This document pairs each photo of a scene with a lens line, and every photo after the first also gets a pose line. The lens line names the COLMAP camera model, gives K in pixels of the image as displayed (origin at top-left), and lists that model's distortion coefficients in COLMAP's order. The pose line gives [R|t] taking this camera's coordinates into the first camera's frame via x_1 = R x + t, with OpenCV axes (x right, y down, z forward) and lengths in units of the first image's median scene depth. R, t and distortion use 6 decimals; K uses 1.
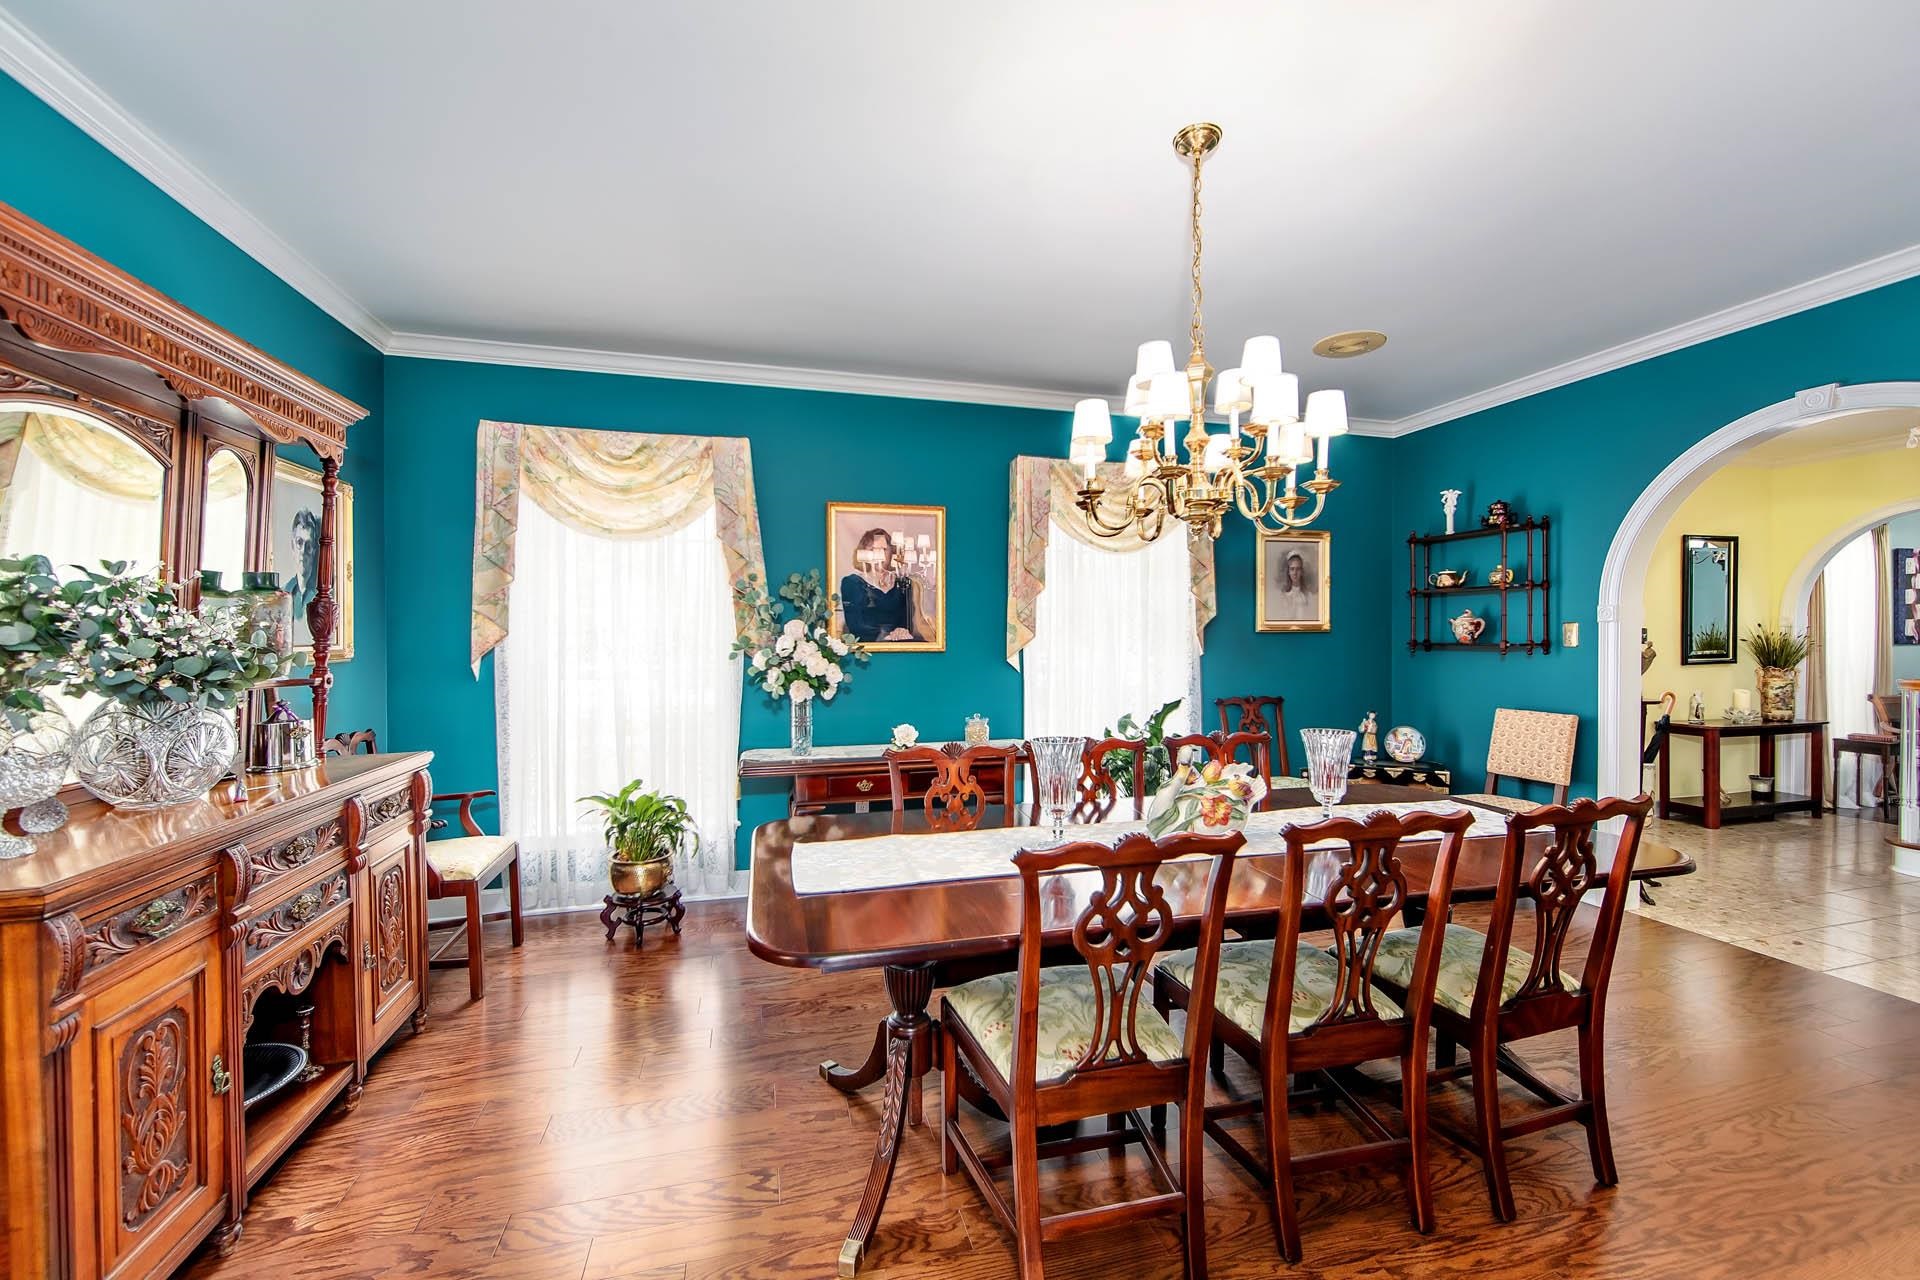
lens RADIAL K [[750.2, 0, 959.0], [0, 750.2, 637.6], [0, 0, 1]] dist [-0.000834, 0.000226]
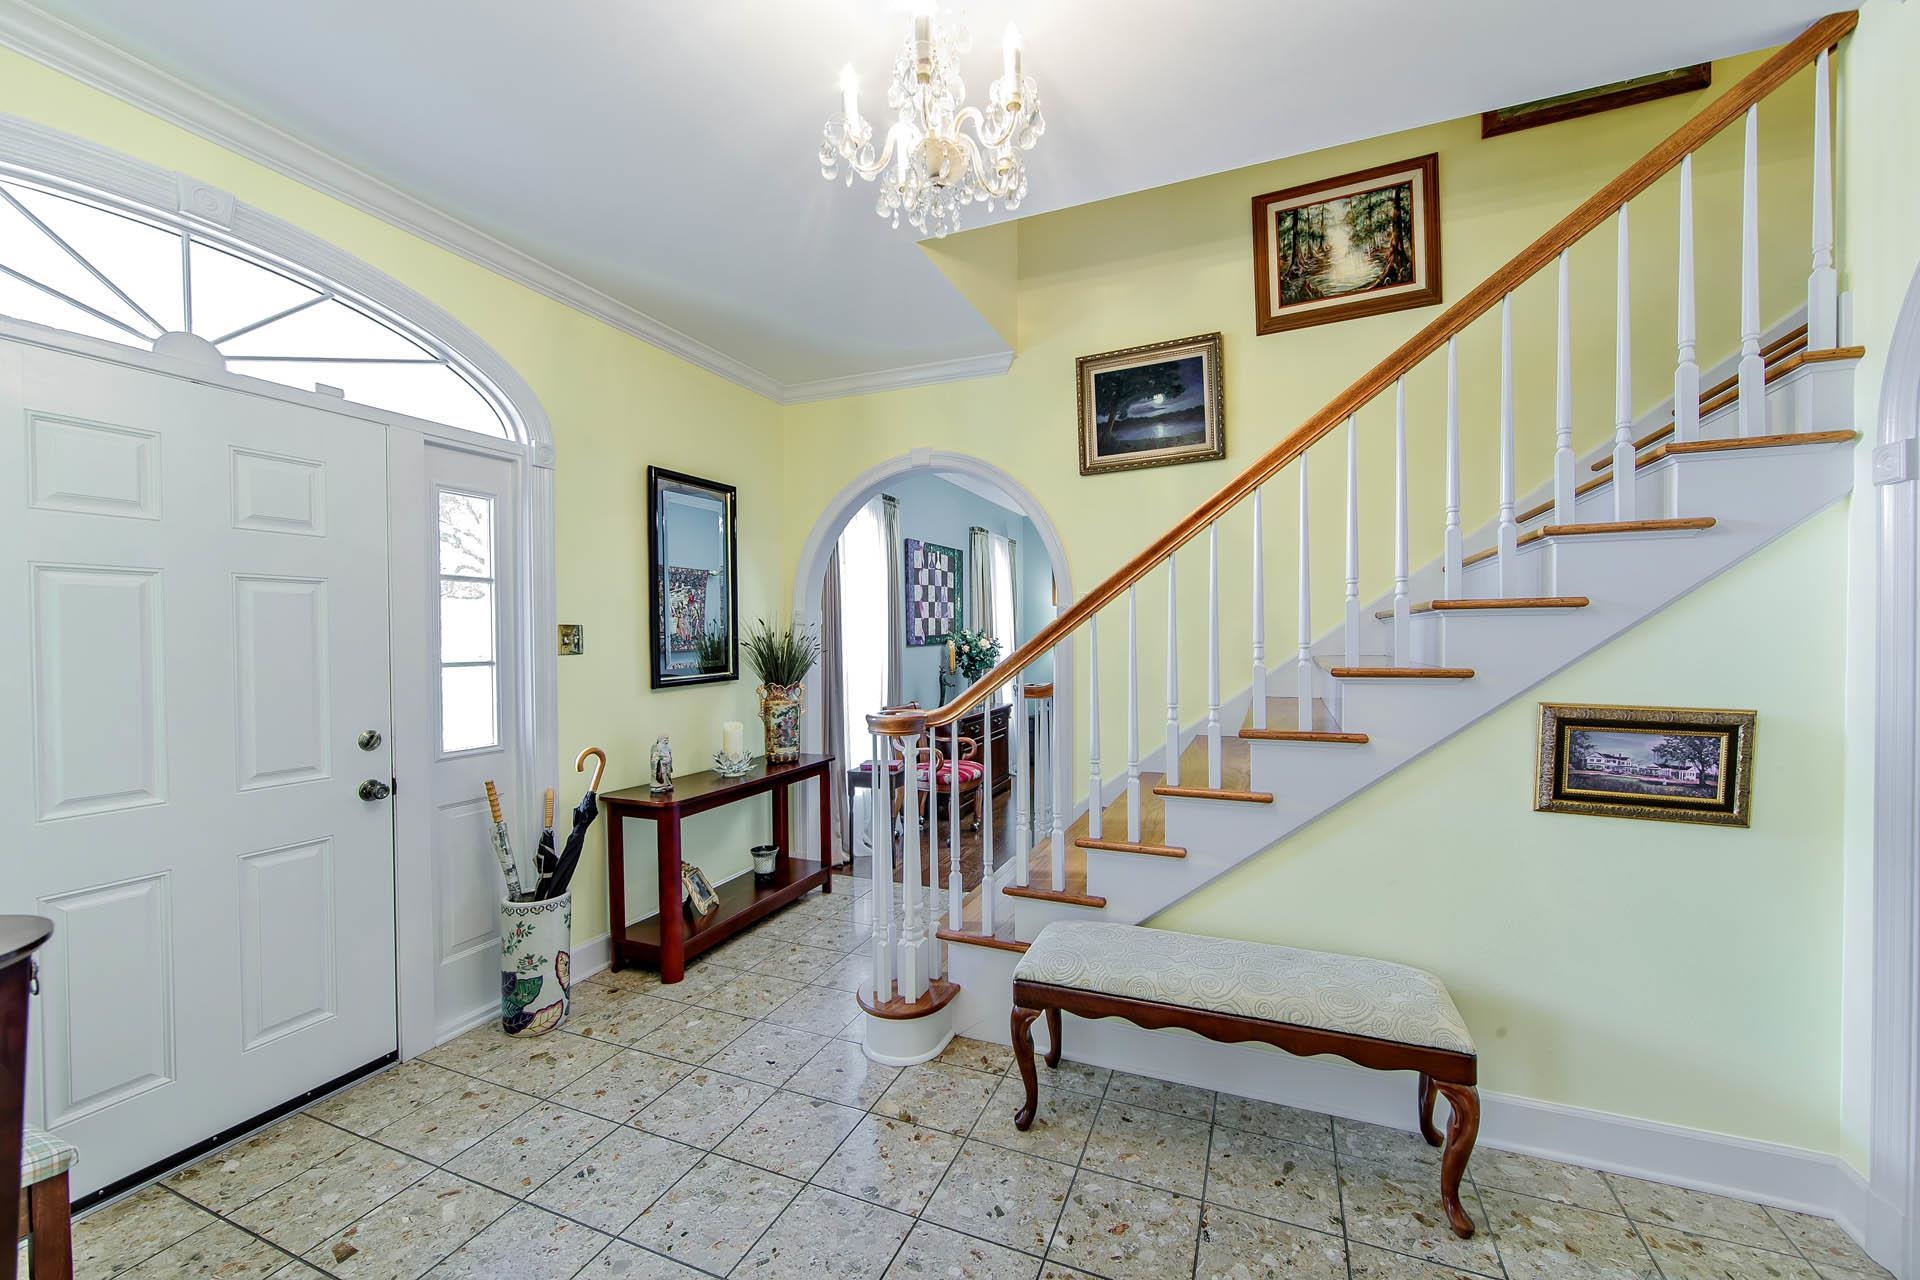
lens RADIAL K [[750.2, 0, 955.8], [0, 750.2, 641.6], [0, 0, 1]] dist [-0.000834, 0.000226]
pose [[0.616024, -0.013606, 0.787610, 0.642625], [0.019620, 0.999806, 0.001926, 0.003179], [-0.787483, 0.014267, 0.616172, 0.448650]]
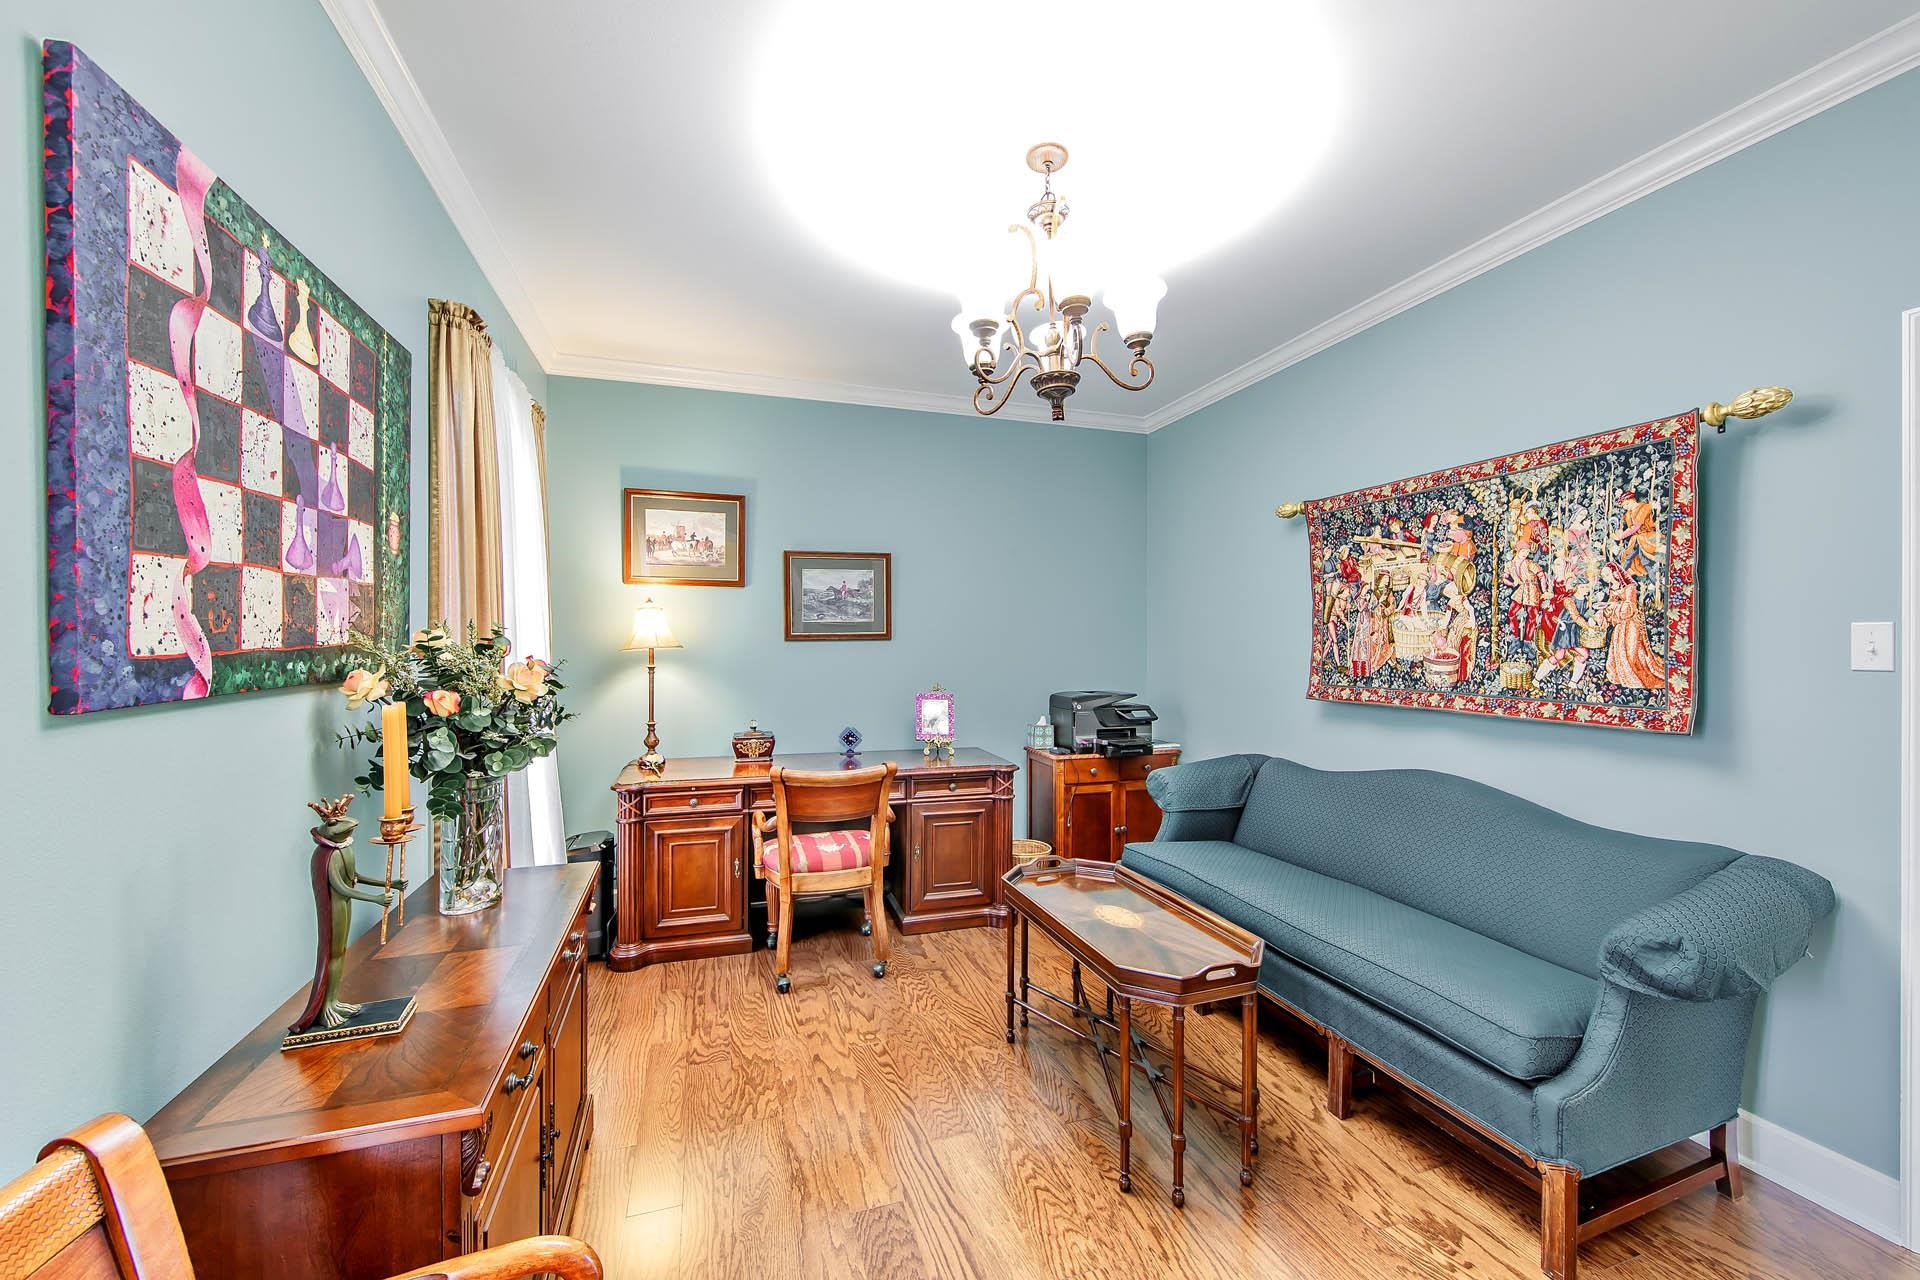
lens RADIAL K [[750.2, 0, 959.0], [0, 750.2, 646.6], [0, 0, 1]] dist [-0.000834, 0.000226]
pose [[-0.058523, -0.003596, 0.998280, 1.198562], [0.012423, 0.999913, 0.004330, -0.003422], [-0.998209, 0.012655, -0.058473, 0.914636]]
